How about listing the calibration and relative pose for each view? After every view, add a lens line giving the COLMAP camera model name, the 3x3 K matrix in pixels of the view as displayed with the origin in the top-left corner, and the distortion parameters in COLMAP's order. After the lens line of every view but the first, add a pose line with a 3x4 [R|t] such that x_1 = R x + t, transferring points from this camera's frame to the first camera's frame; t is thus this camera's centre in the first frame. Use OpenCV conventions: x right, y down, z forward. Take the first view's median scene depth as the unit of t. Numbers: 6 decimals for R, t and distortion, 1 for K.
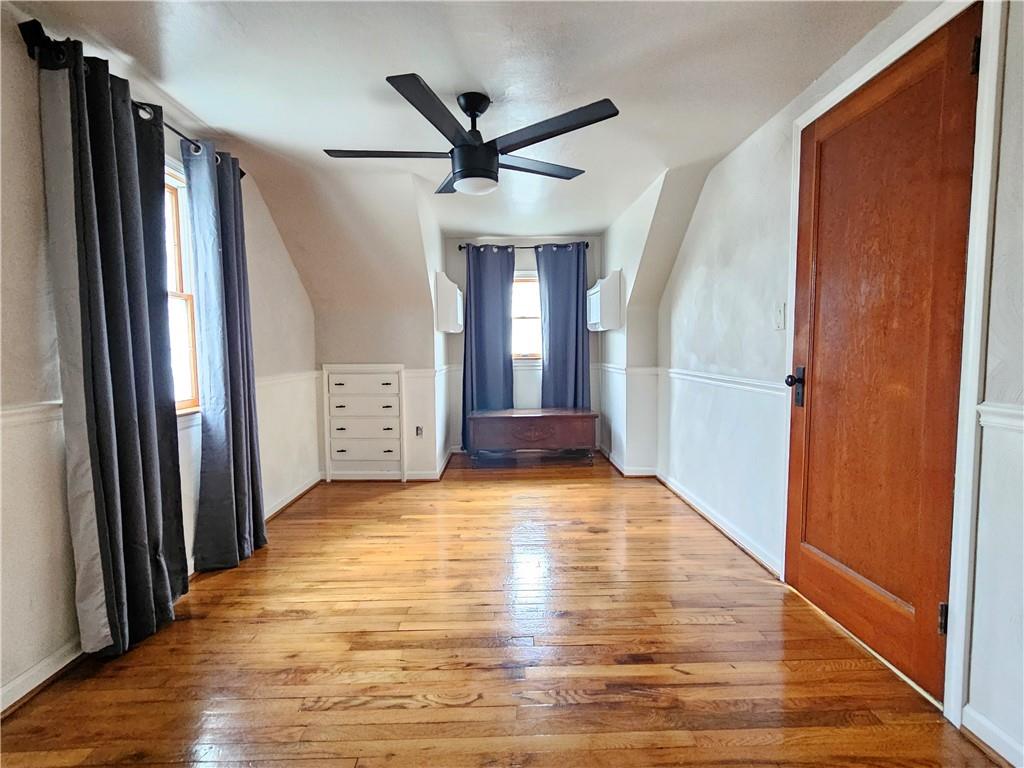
lens RADIAL K [[476.5, 0, 511.4], [0, 476.5, 381.4], [0, 0, 1]] dist [0.000737, -0.000064]
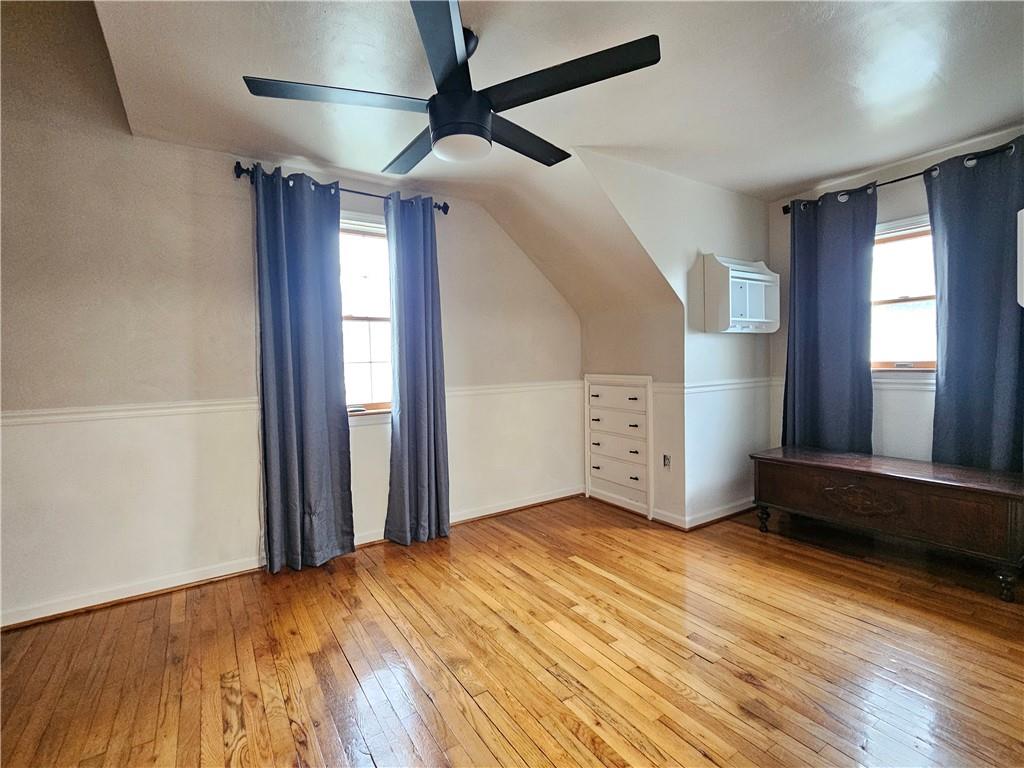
lens RADIAL K [[476.5, 0, 511.4], [0, 476.5, 381.4], [0, 0, 1]] dist [0.000737, -0.000064]
pose [[0.528841, 0.035130, -0.847994, 0.335898], [-0.042123, 0.998998, 0.015115, -0.028800], [0.847675, 0.027727, 0.529791, 0.359448]]
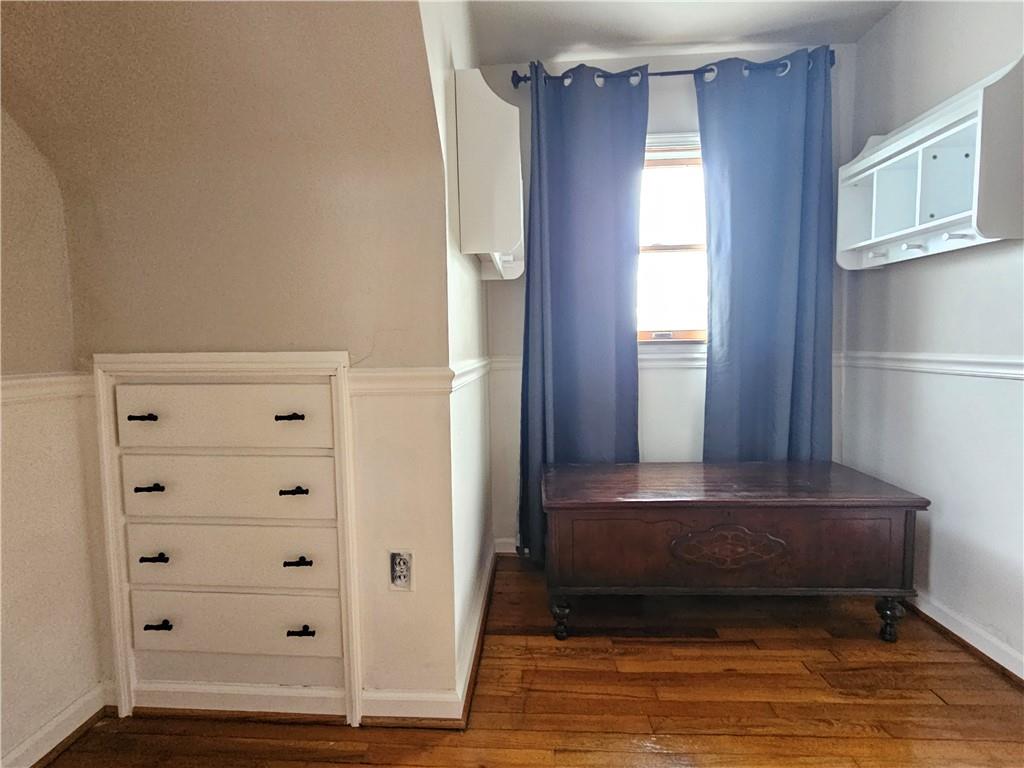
lens RADIAL K [[476.5, 0, 511.4], [0, 476.5, 381.4], [0, 0, 1]] dist [0.000737, -0.000064]
pose [[0.997489, -0.000954, -0.070816, -0.098178], [0.001317, 0.999986, 0.005081, -0.018465], [0.070810, -0.005162, 0.997476, 0.695259]]
